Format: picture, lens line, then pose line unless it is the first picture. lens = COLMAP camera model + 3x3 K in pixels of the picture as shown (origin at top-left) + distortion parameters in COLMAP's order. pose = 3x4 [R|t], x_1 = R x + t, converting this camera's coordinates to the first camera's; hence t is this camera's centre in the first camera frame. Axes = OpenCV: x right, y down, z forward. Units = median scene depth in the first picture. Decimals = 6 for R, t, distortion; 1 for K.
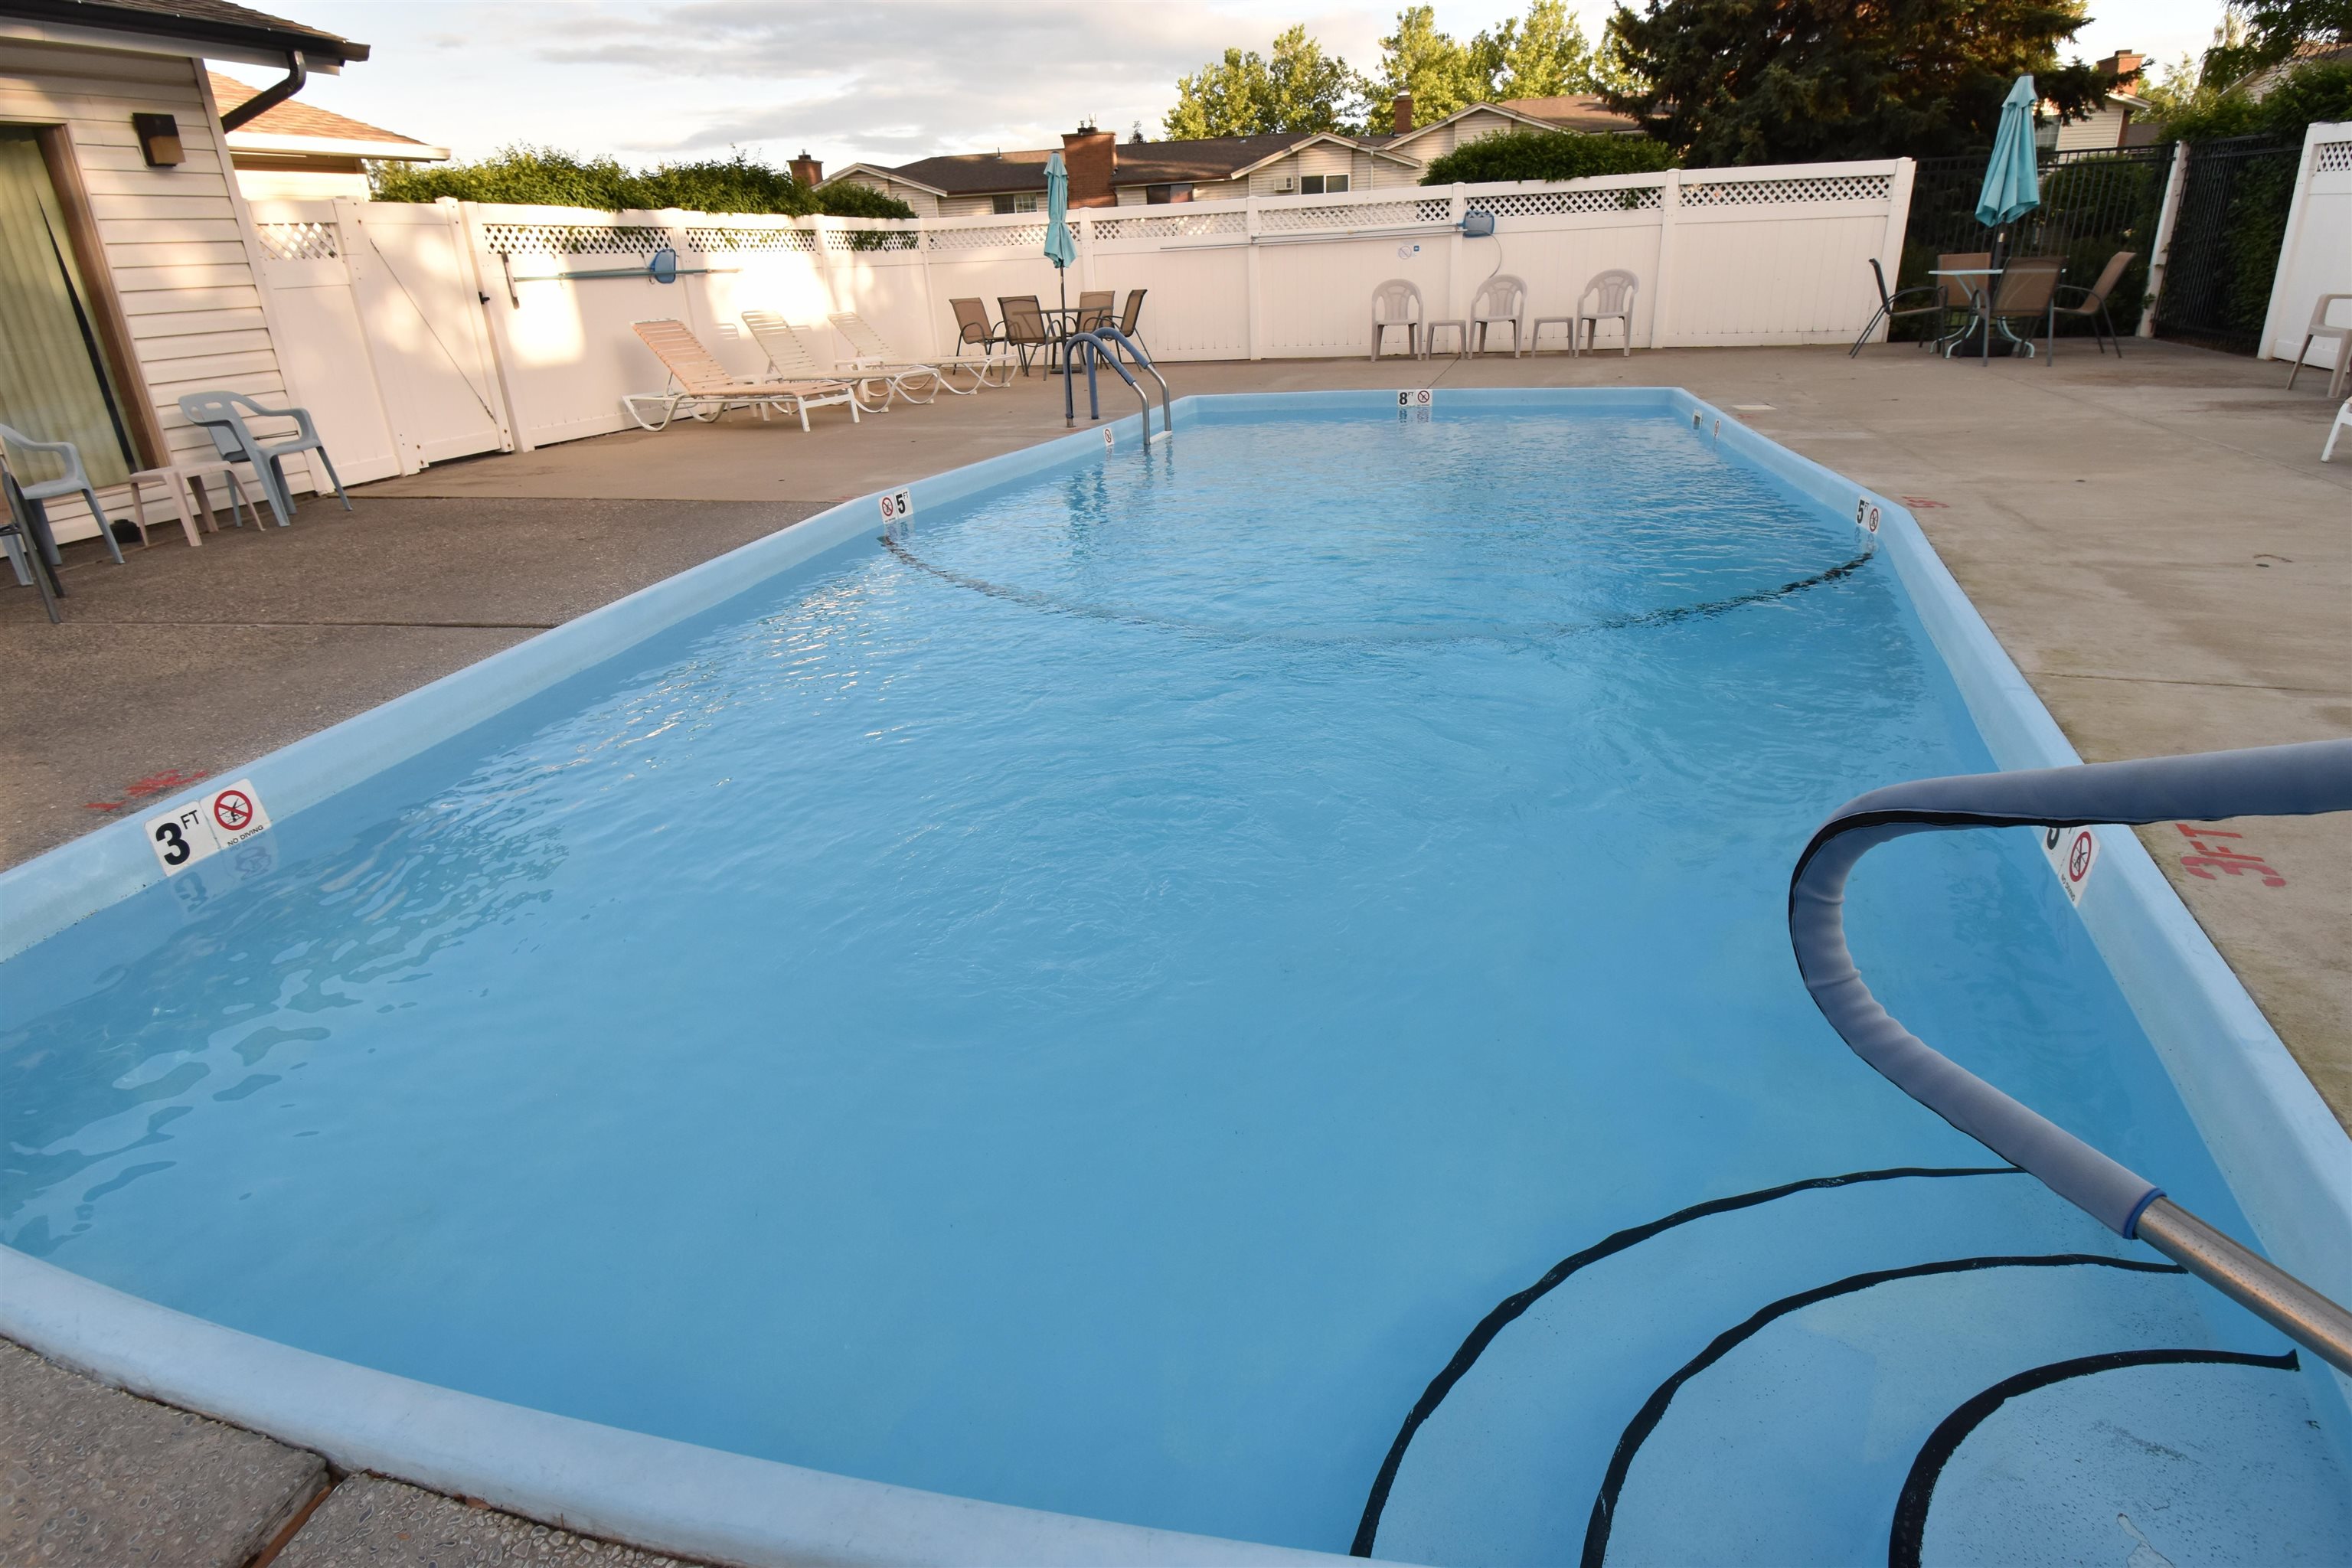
lens RADIAL K [[1225.9, 0, 1176.0], [0, 1225.9, 784.0], [0, 0, 1]] dist [-0.000014, -0.016445]
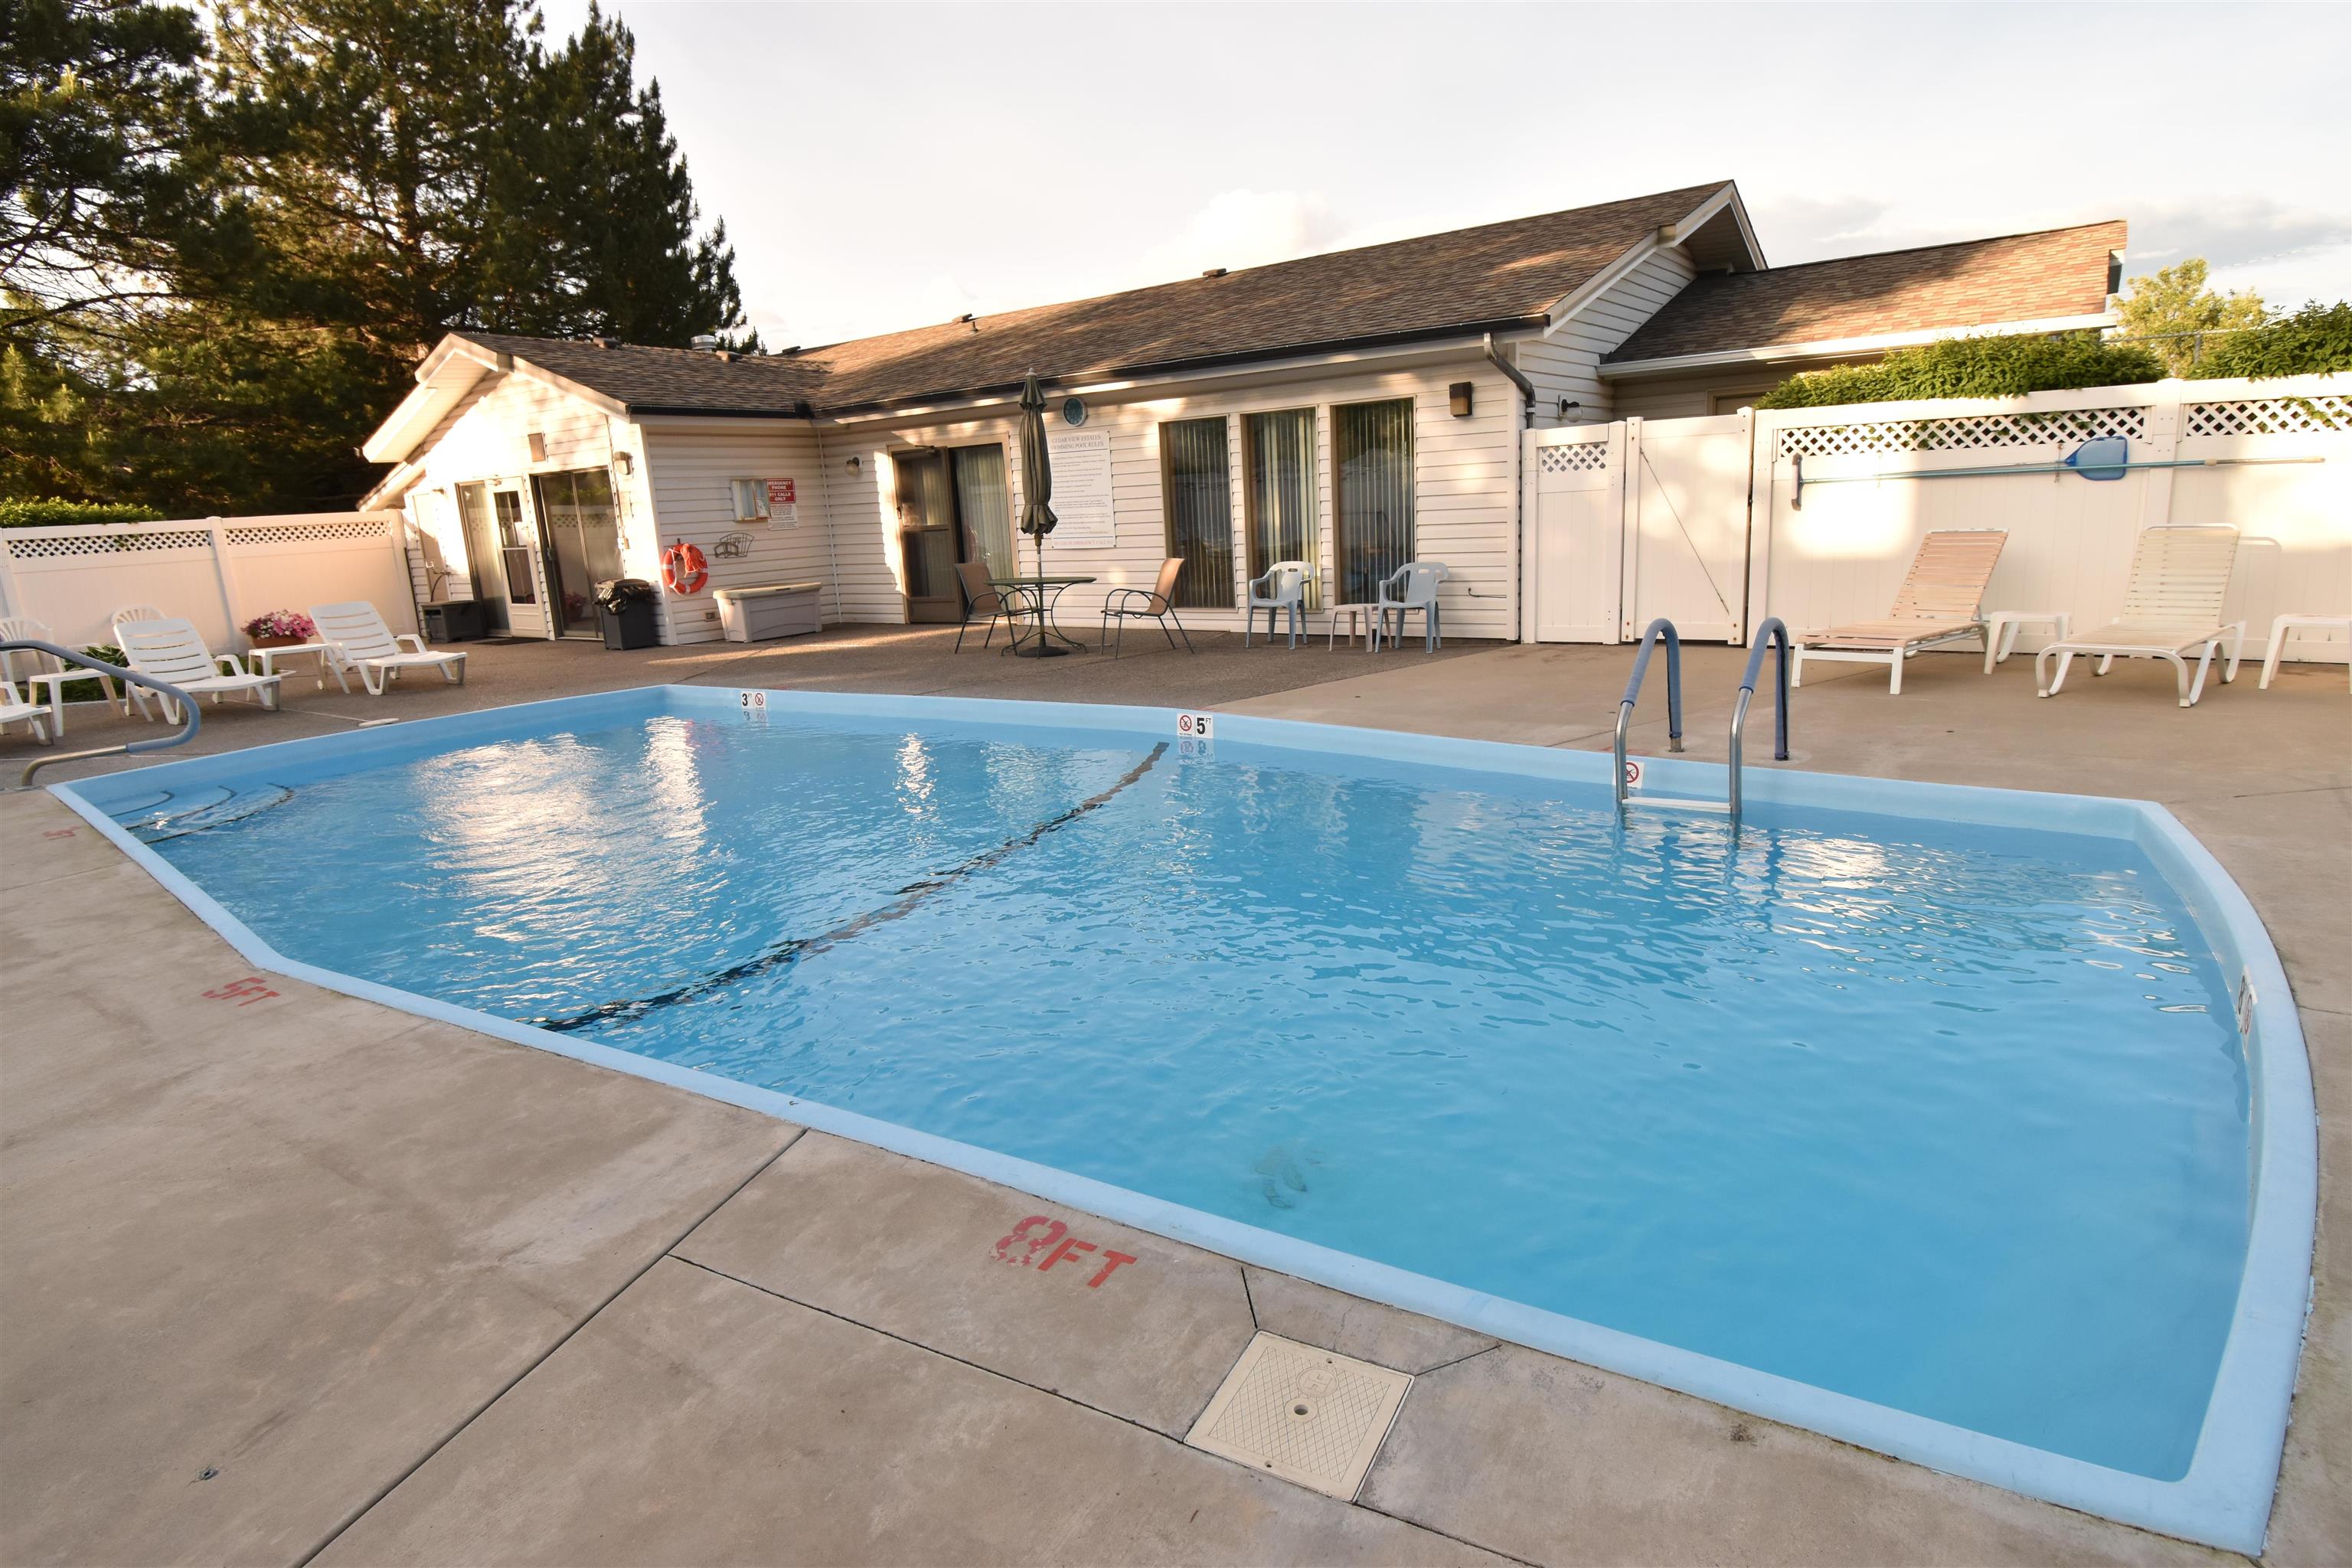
lens RADIAL K [[1225.9, 0, 1176.0], [0, 1225.9, 784.0], [0, 0, 1]] dist [-0.000014, -0.016445]
pose [[-0.336730, 0.266542, -0.903088, 0.617099], [-0.308373, 0.874989, 0.373229, -0.452256], [0.889674, 0.404165, -0.212441, 0.944523]]
